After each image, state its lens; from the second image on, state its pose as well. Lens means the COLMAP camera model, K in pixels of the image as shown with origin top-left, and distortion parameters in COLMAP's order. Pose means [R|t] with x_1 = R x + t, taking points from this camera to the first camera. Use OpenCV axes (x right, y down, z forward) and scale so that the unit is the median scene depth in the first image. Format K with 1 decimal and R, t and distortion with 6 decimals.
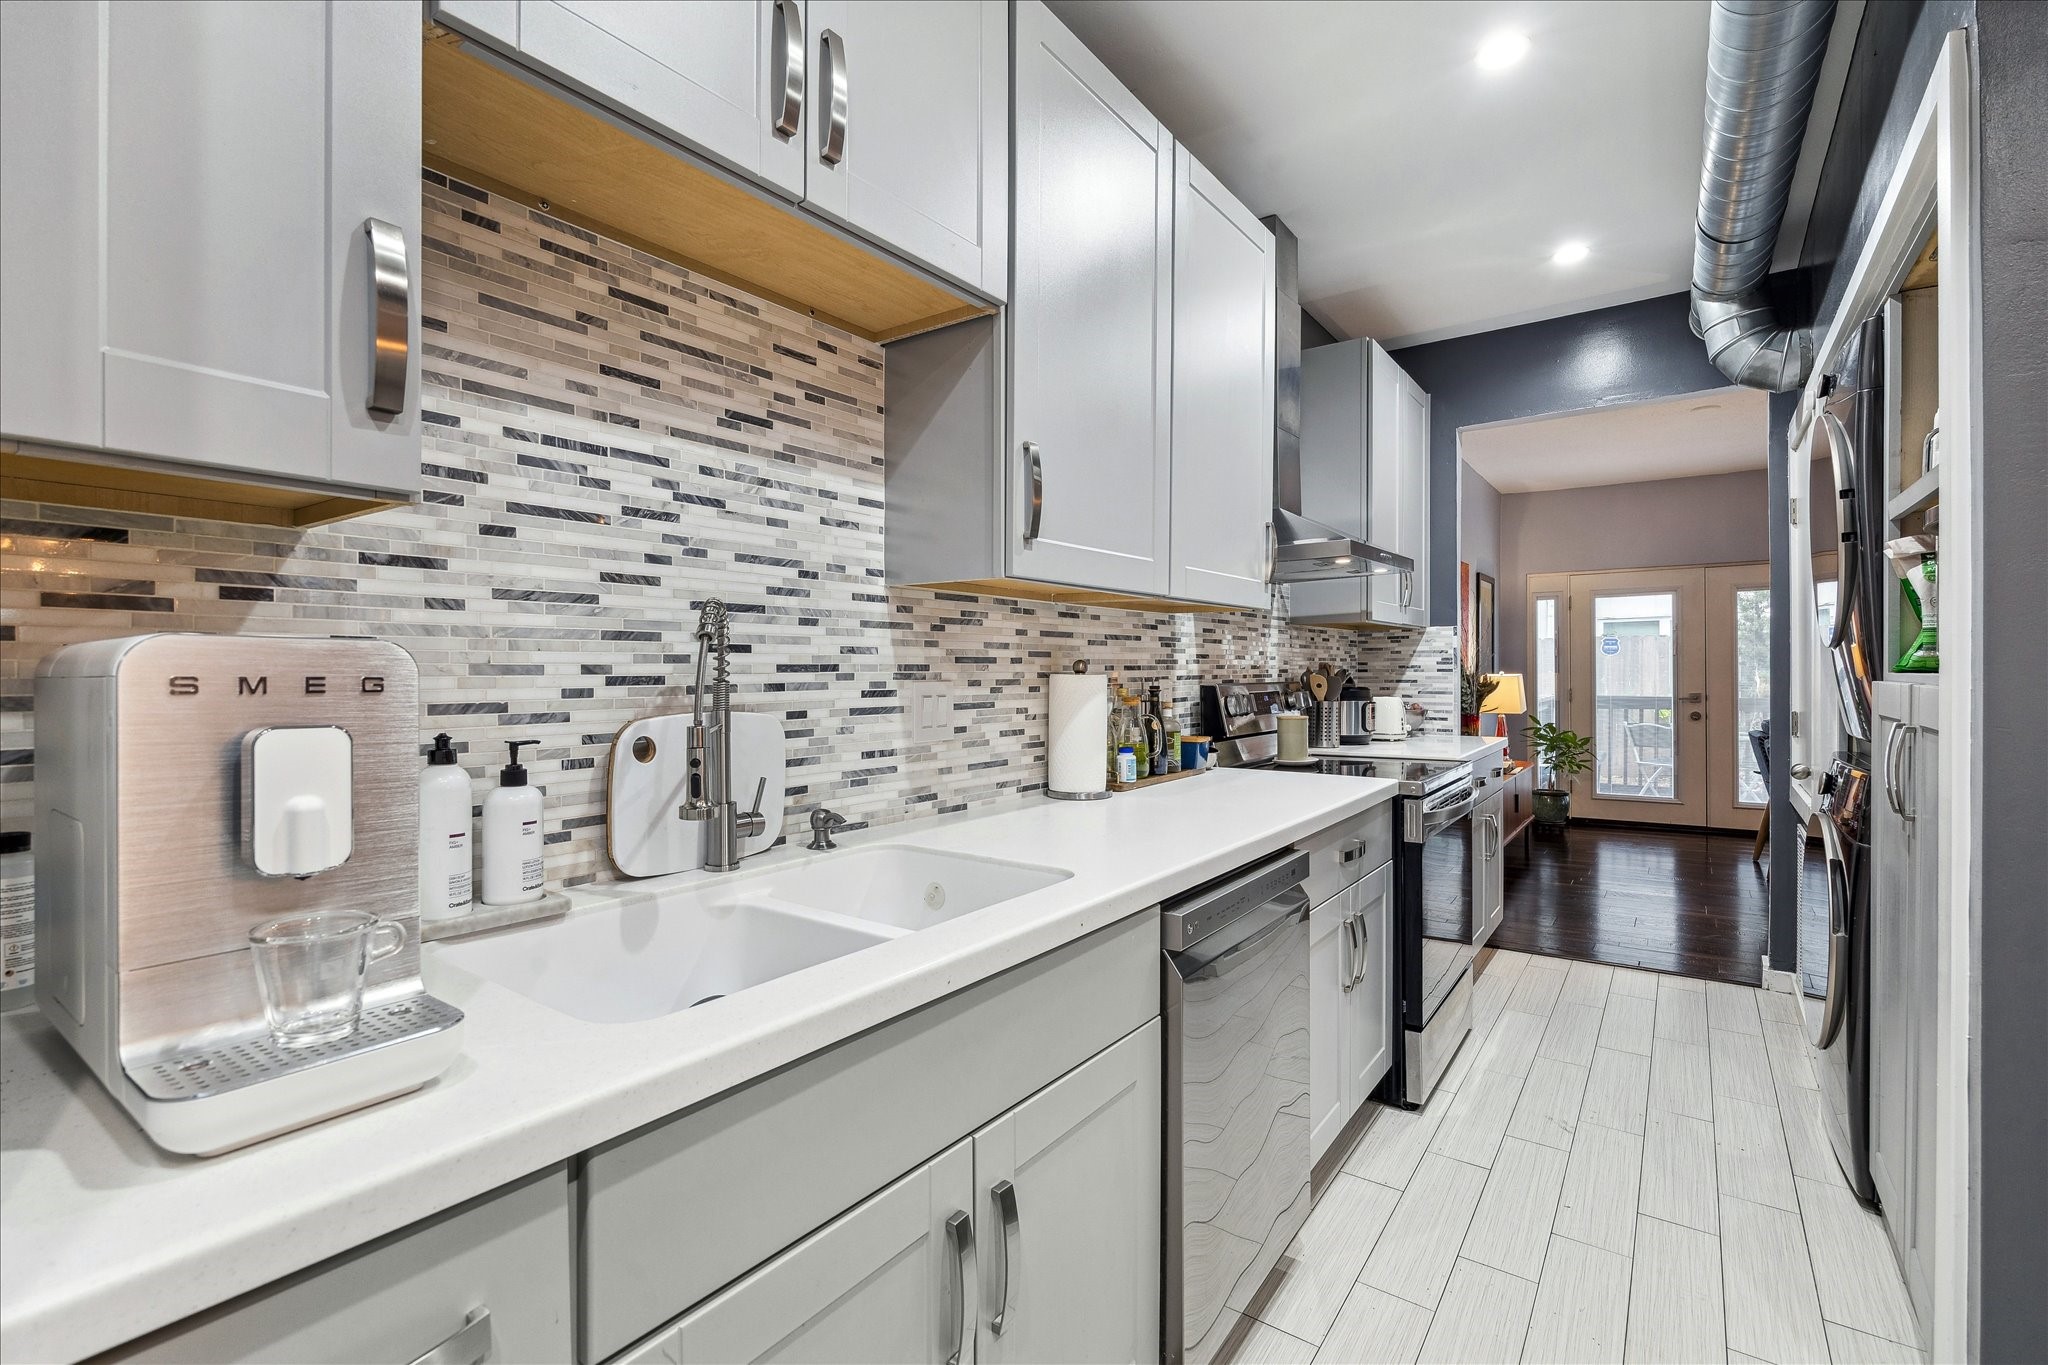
lens RADIAL K [[907.7, 0, 1026.7], [0, 907.7, 679.6], [0, 0, 1]] dist [0.000125, -0.001922]
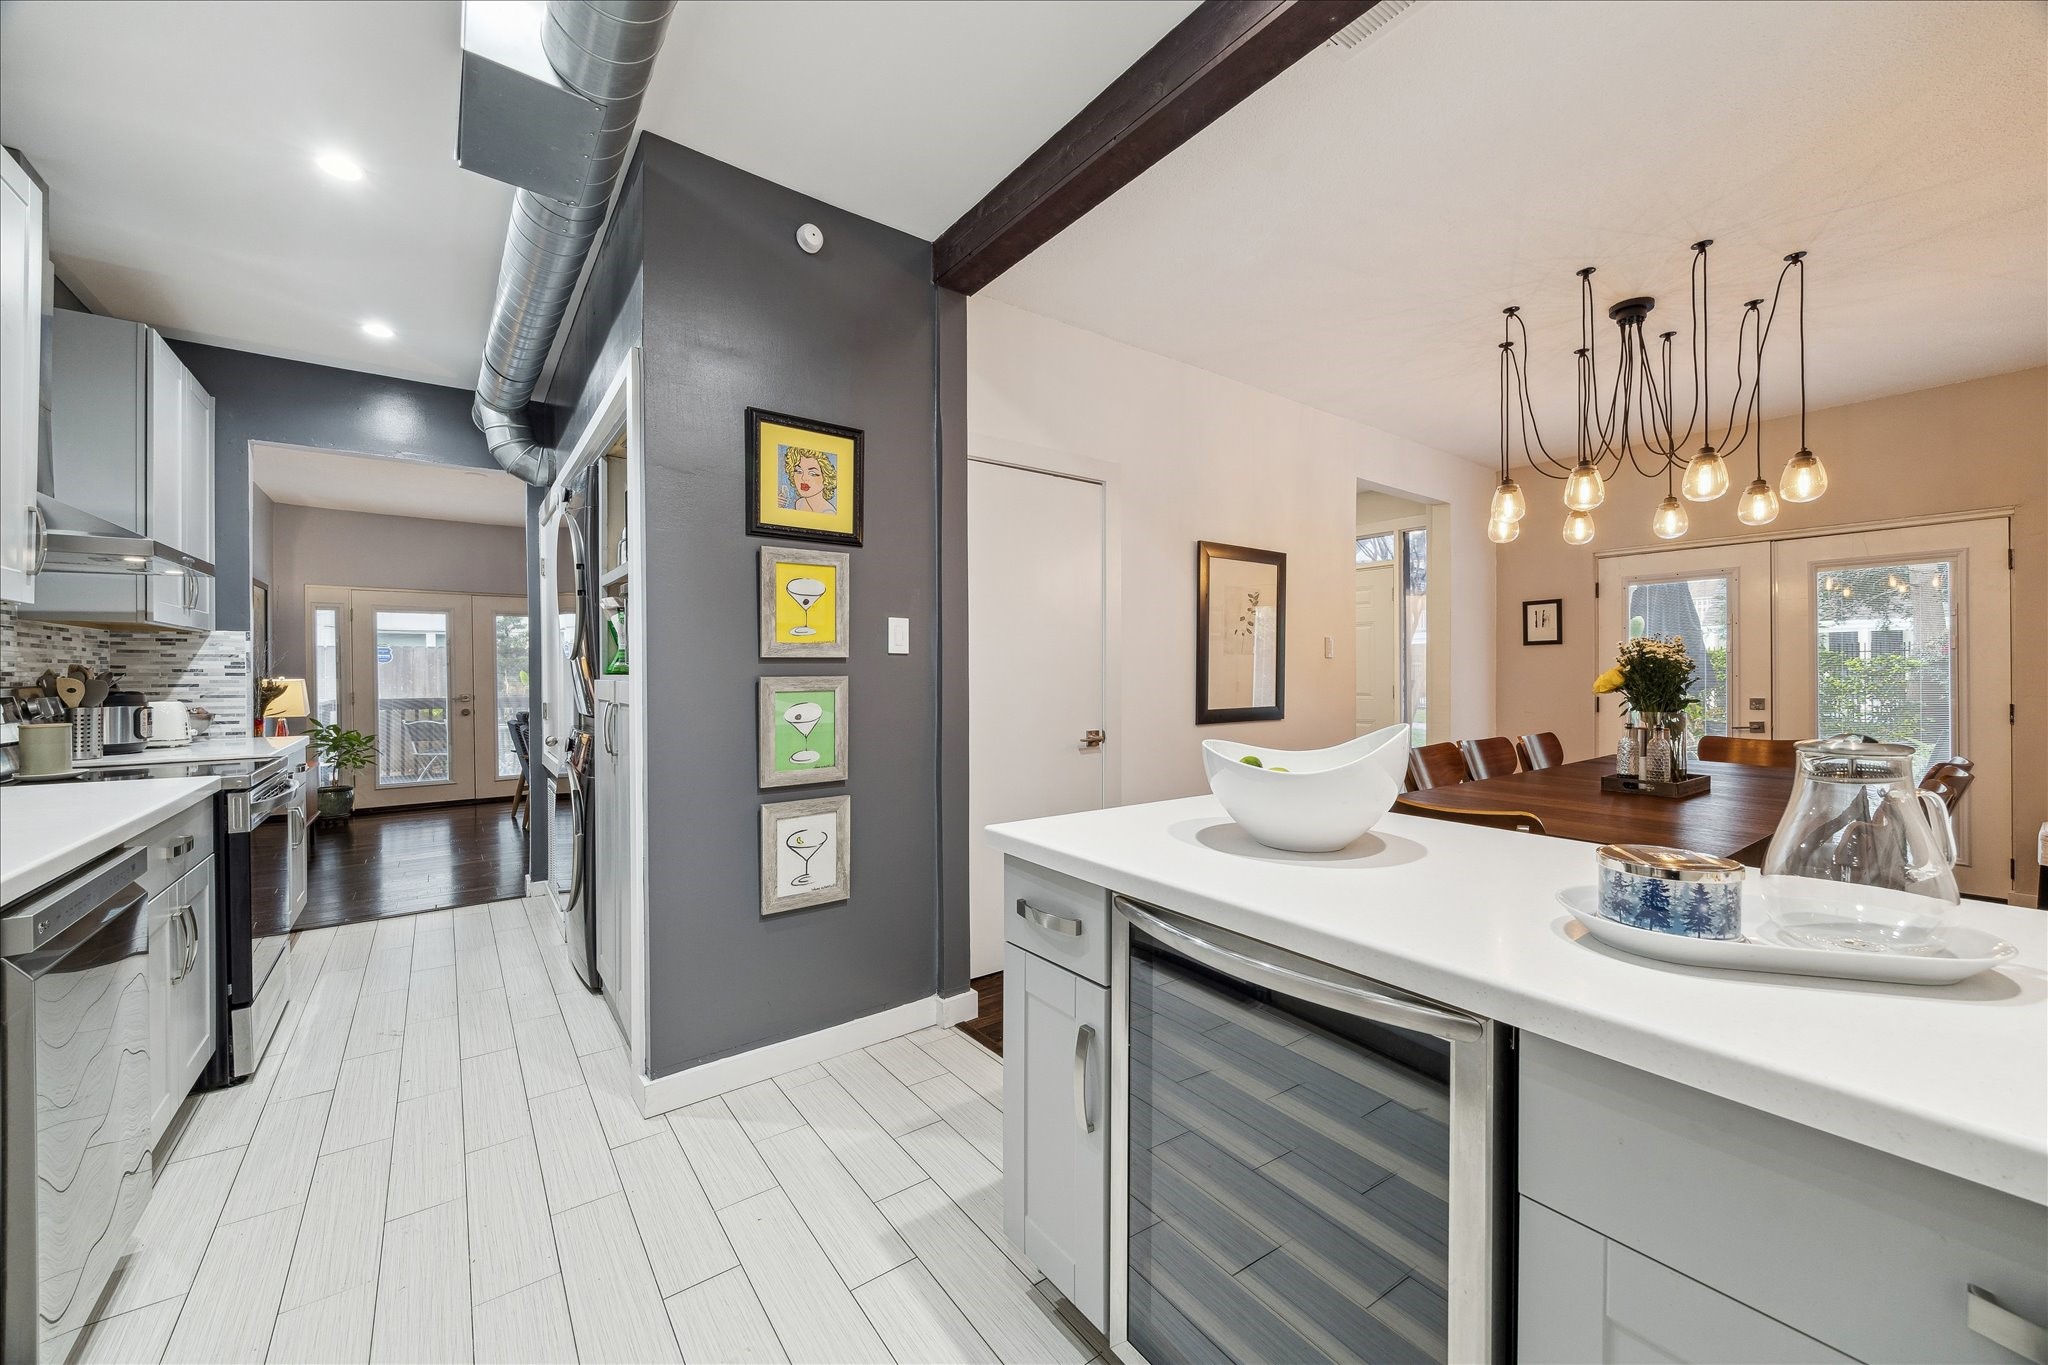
lens RADIAL K [[780.1, 0, 1028.6], [0, 780.1, 678.1], [0, 0, 1]] dist [-0.000127, -0.000142]
pose [[0.289878, -0.001487, 0.957062, -0.152231], [0.010909, 0.999939, -0.001750, 0.006893], [-0.957001, 0.010948, 0.289876, -0.133242]]
